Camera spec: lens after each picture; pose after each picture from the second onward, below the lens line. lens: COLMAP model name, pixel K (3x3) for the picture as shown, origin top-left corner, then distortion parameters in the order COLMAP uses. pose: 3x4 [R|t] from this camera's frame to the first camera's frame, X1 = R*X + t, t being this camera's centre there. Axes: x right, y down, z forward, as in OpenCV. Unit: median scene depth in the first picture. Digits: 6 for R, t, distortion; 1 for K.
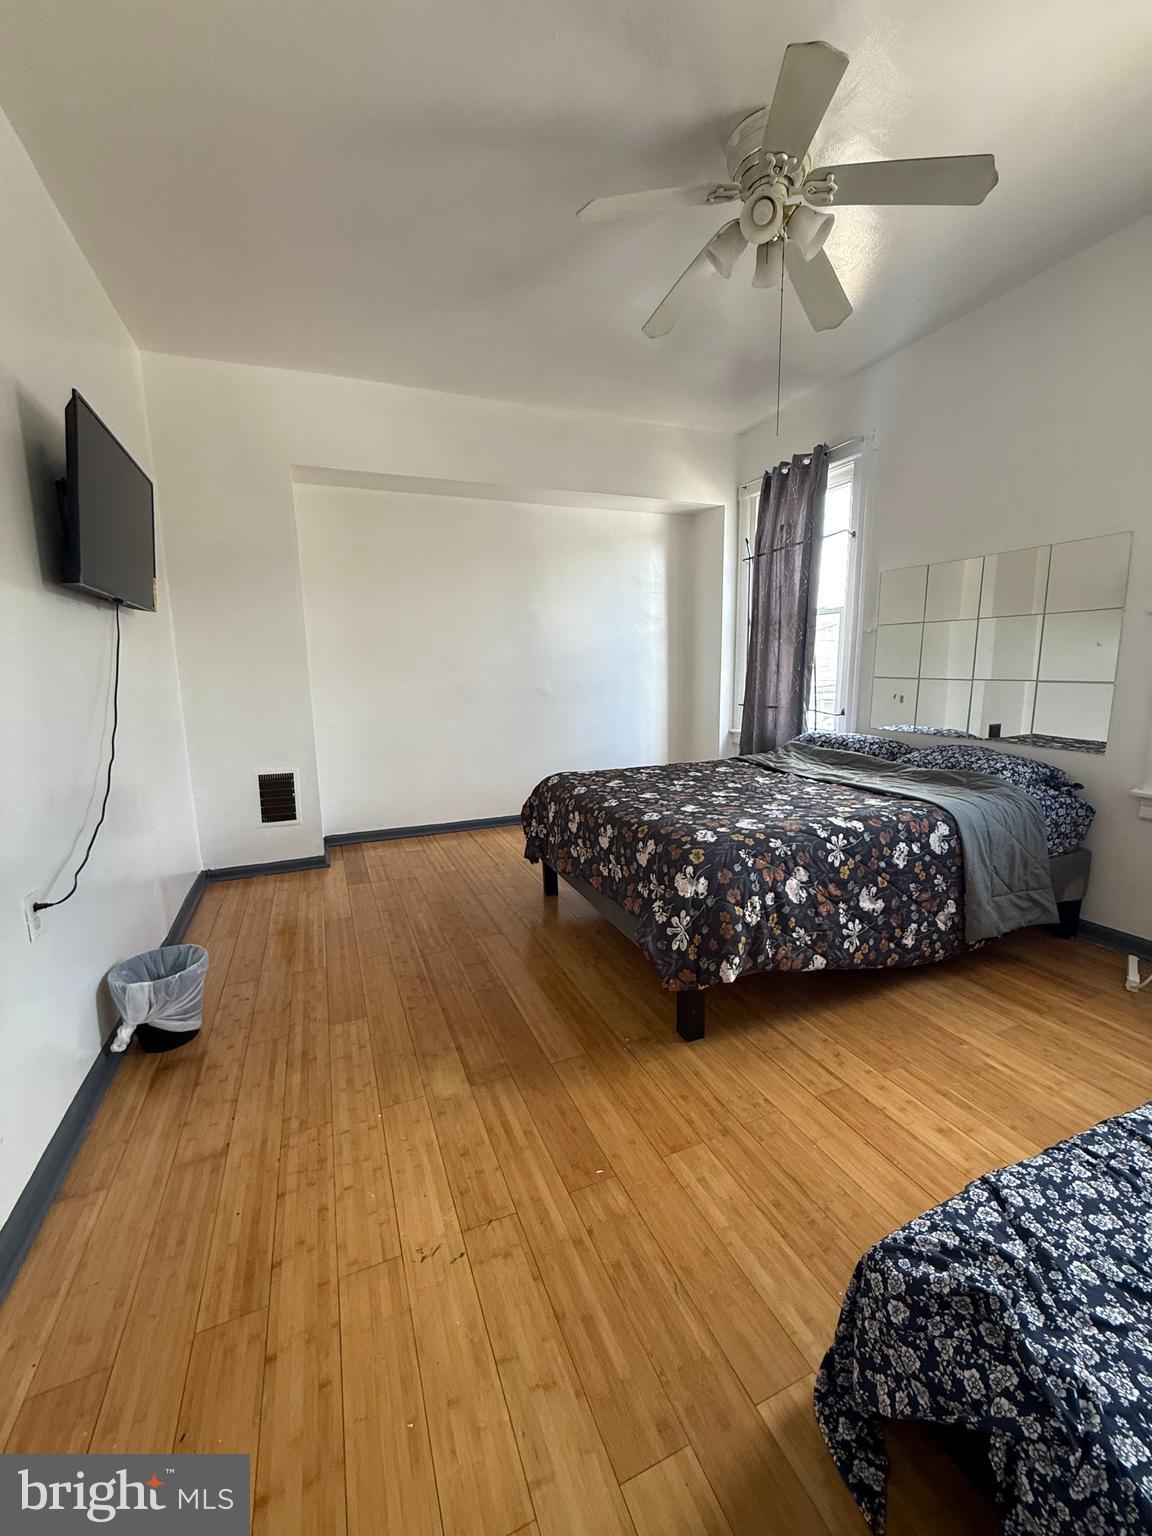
lens RADIAL K [[617.0, 0, 576.7], [0, 617.0, 766.8], [0, 0, 1]] dist [-0.001766, 0.000549]
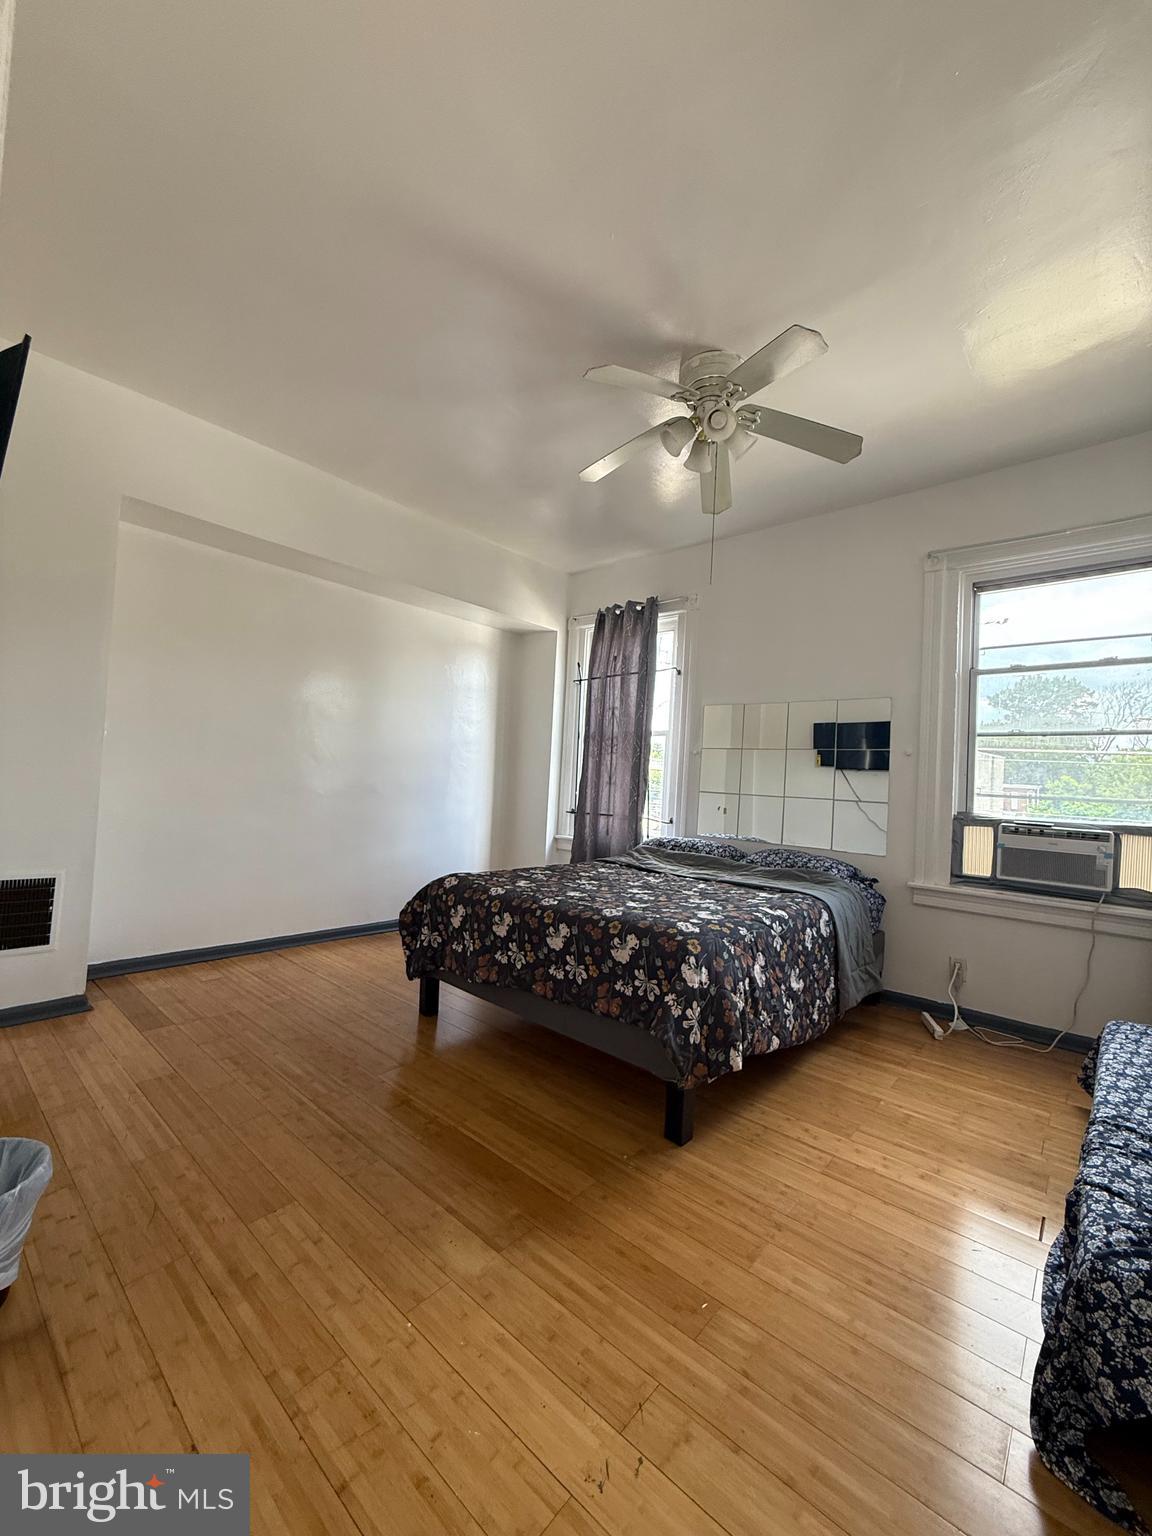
lens RADIAL K [[617.0, 0, 578.4], [0, 617.0, 766.3], [0, 0, 1]] dist [-0.001766, 0.000549]
pose [[0.894732, 0.073714, 0.440479, -0.384625], [0.008095, 0.983445, -0.181023, 0.027893], [-0.446531, 0.165533, 0.879323, 0.104139]]
